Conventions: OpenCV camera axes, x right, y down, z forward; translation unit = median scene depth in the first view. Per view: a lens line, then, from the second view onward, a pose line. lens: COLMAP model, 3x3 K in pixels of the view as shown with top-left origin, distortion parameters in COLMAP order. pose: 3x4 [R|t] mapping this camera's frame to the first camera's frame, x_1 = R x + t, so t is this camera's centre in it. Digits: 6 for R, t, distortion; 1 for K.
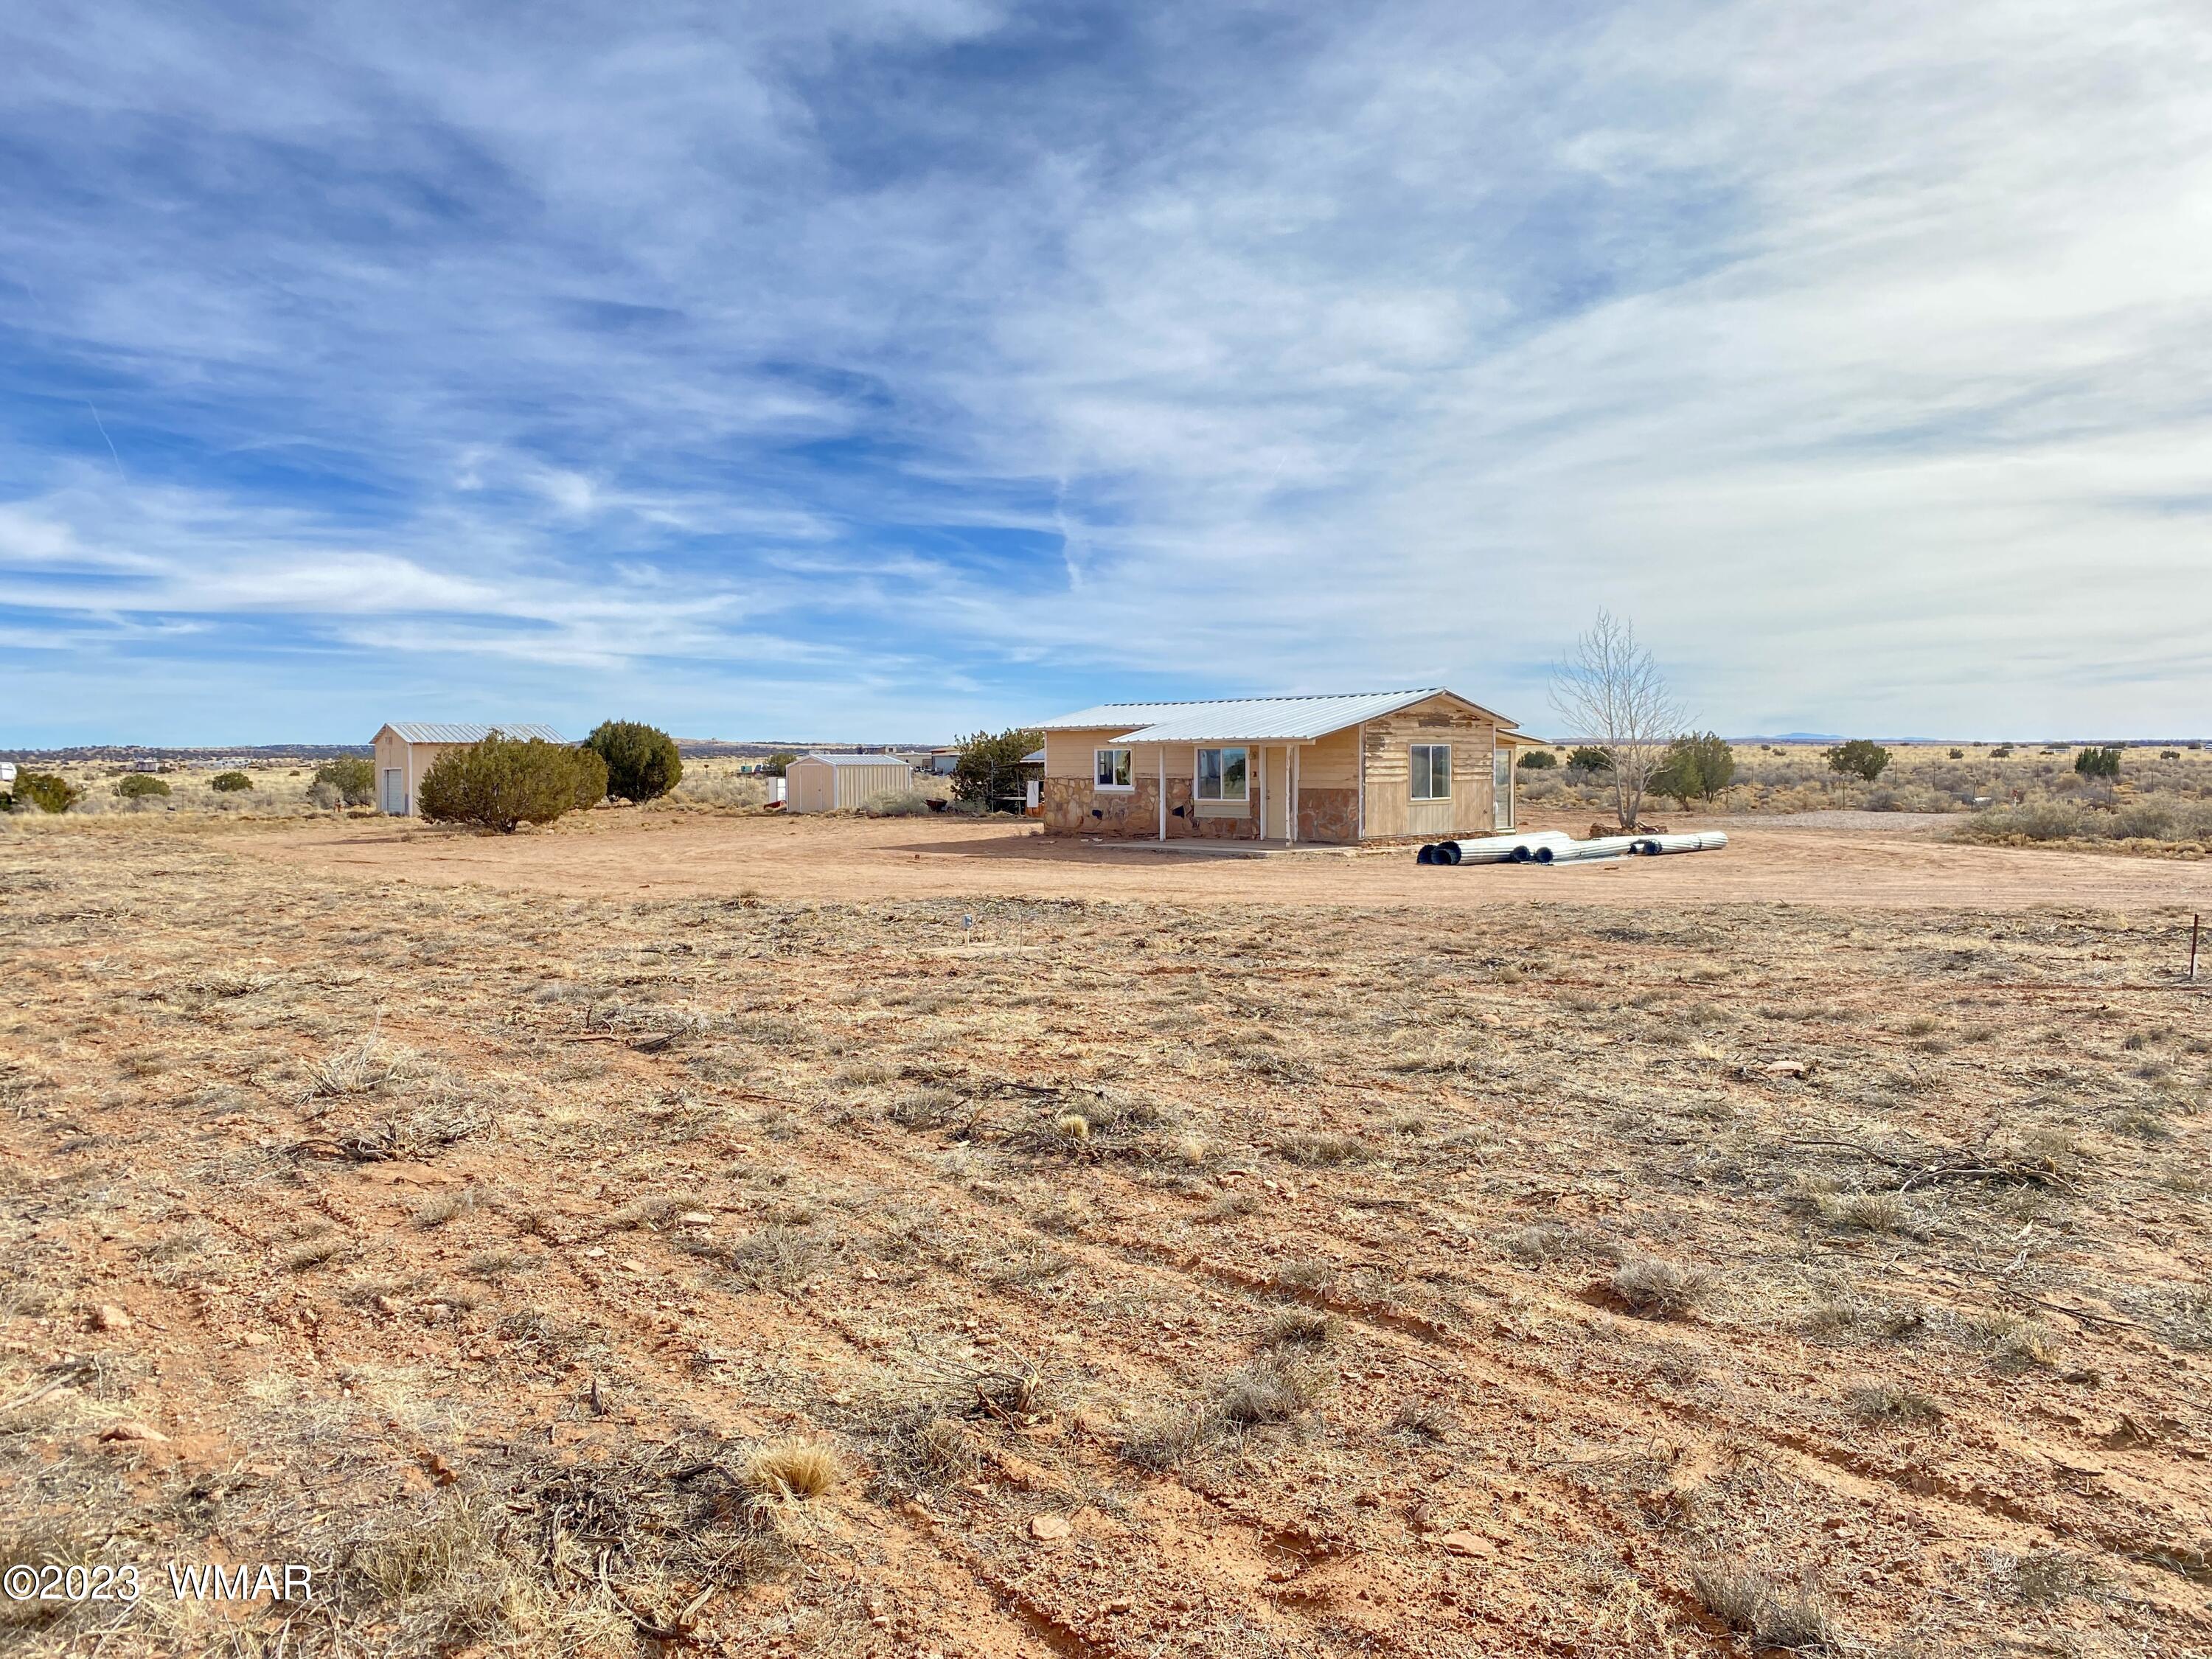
lens RADIAL K [[1673.6, 0, 1106.0], [0, 1673.6, 829.5], [0, 0, 1]] dist [0.127260, -0.126568]
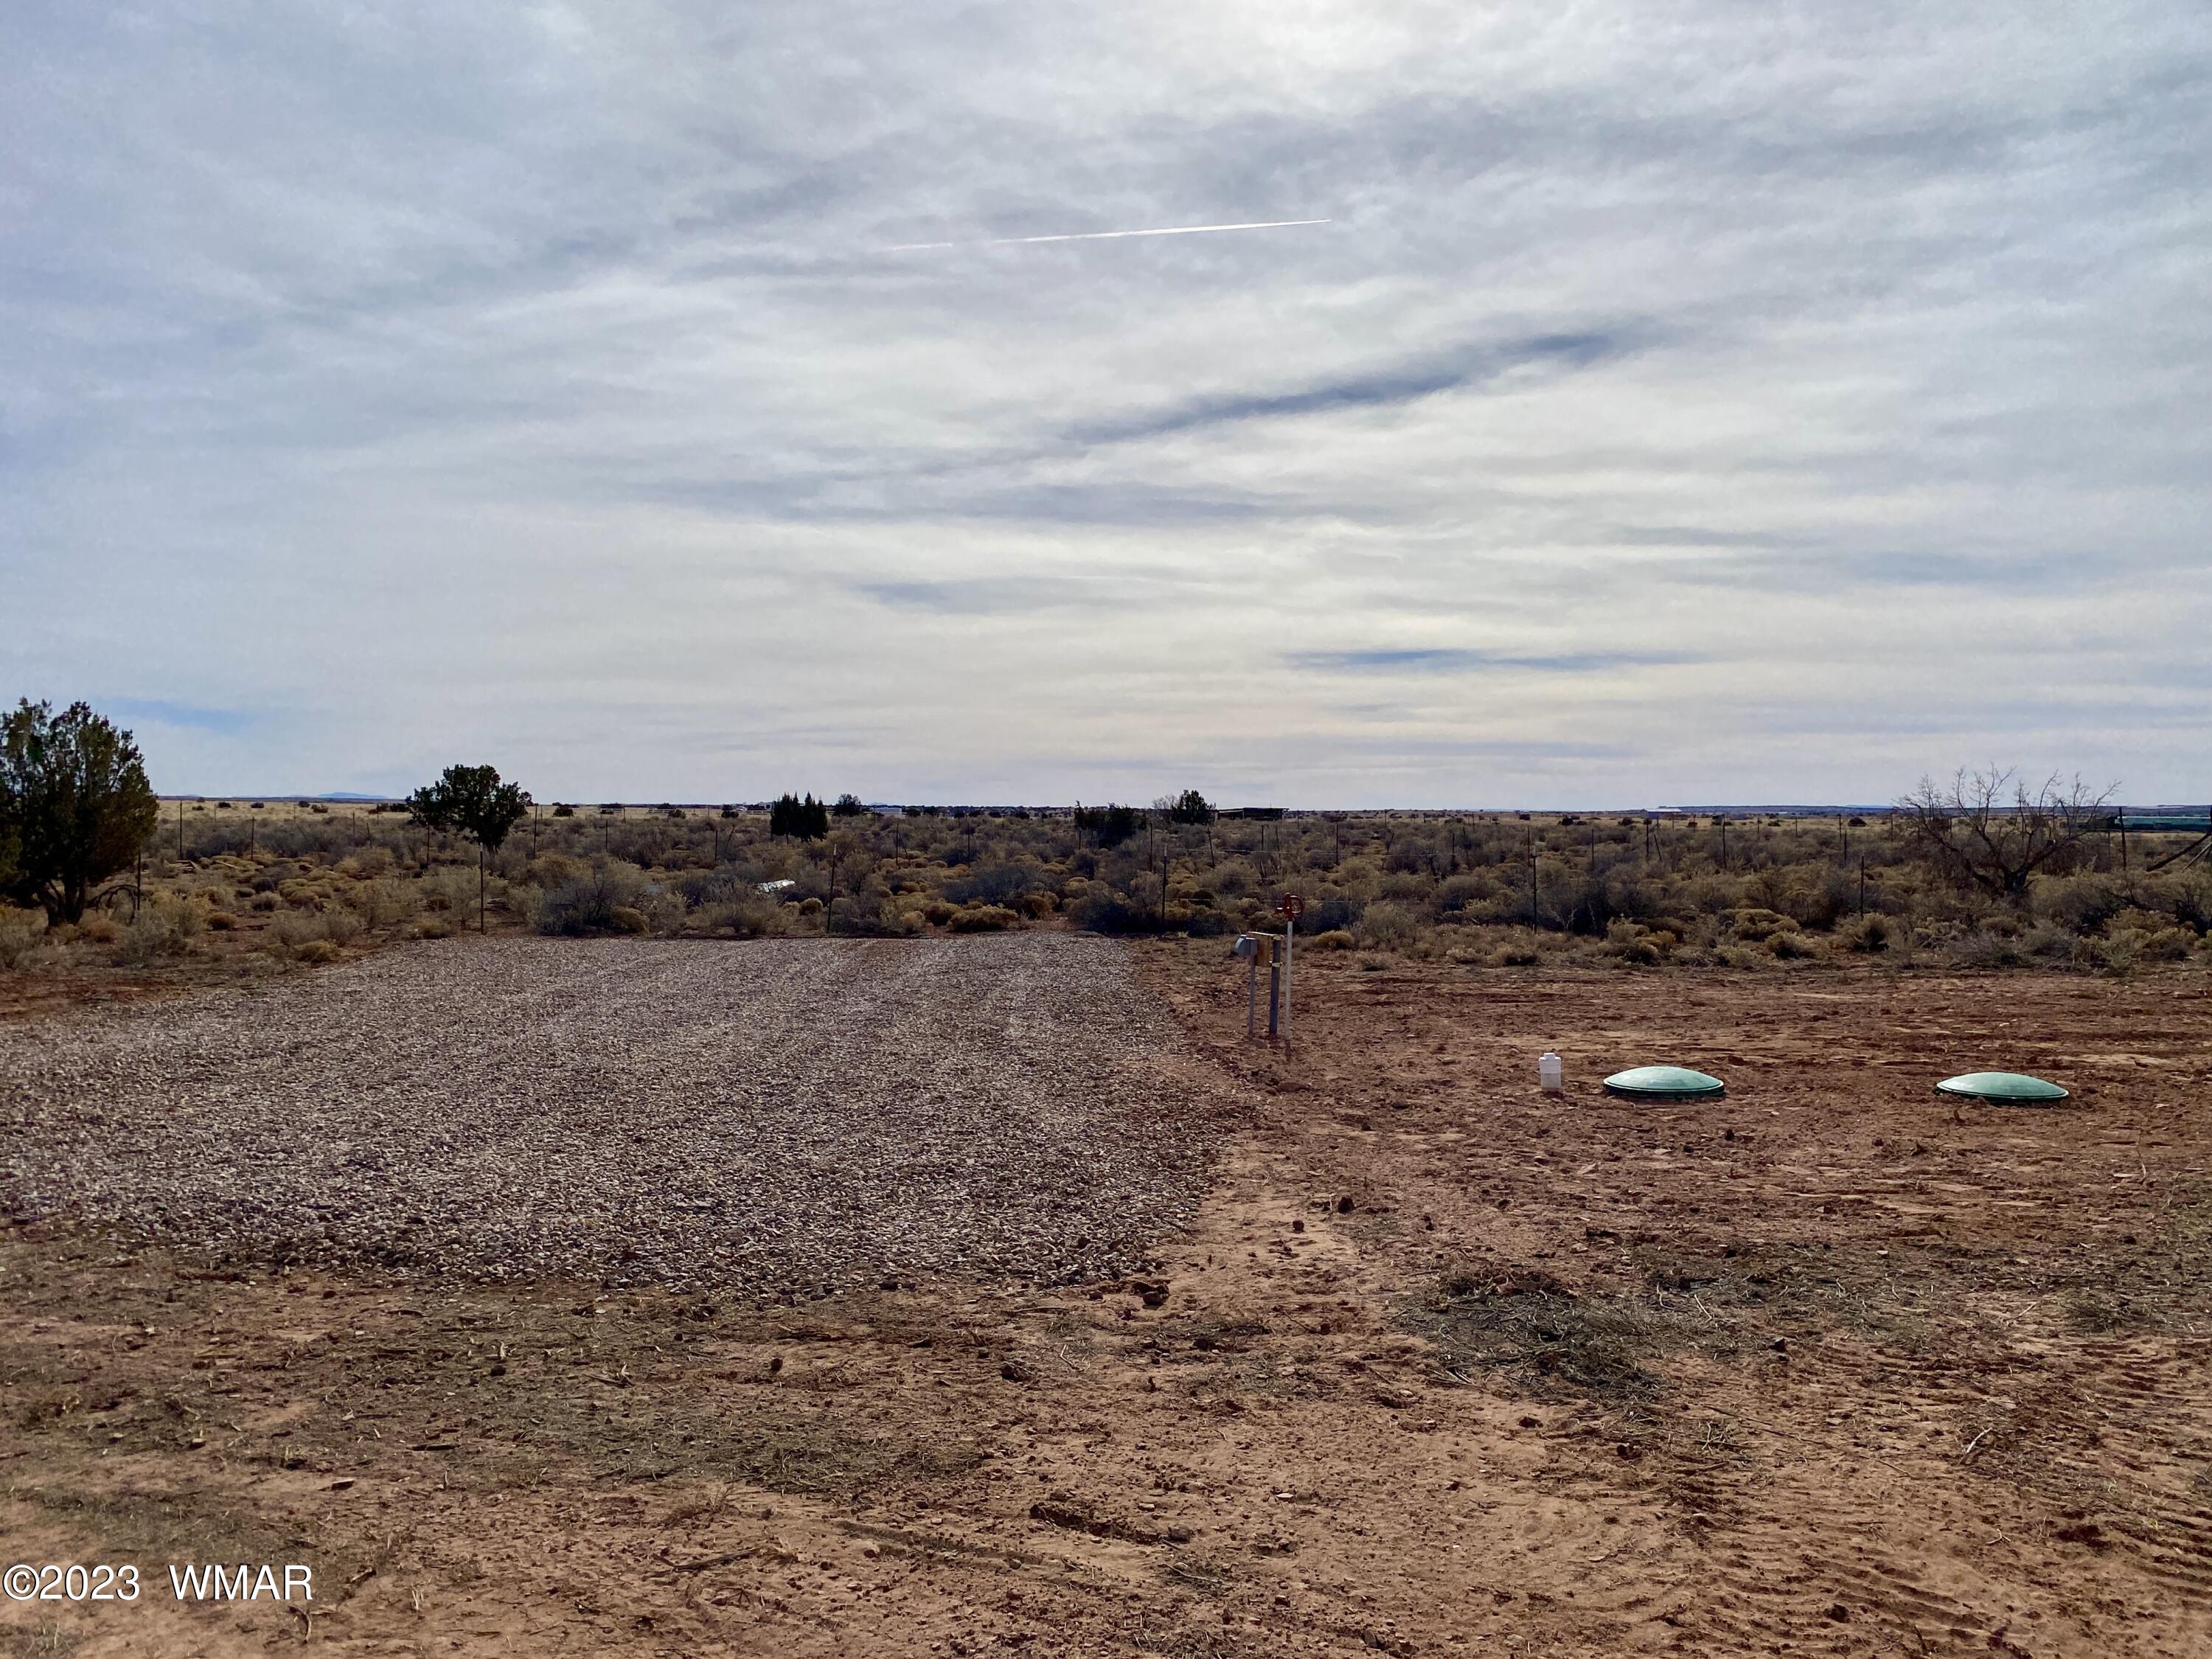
lens RADIAL K [[1673.6, 0, 1106.0], [0, 1673.6, 829.5], [0, 0, 1]] dist [0.127260, -0.126568]
pose [[0.692207, 0.003427, 0.721691, 0.199829], [0.022661, 0.999392, -0.026481, -0.015402], [-0.721344, 0.034685, 0.691708, 0.495068]]
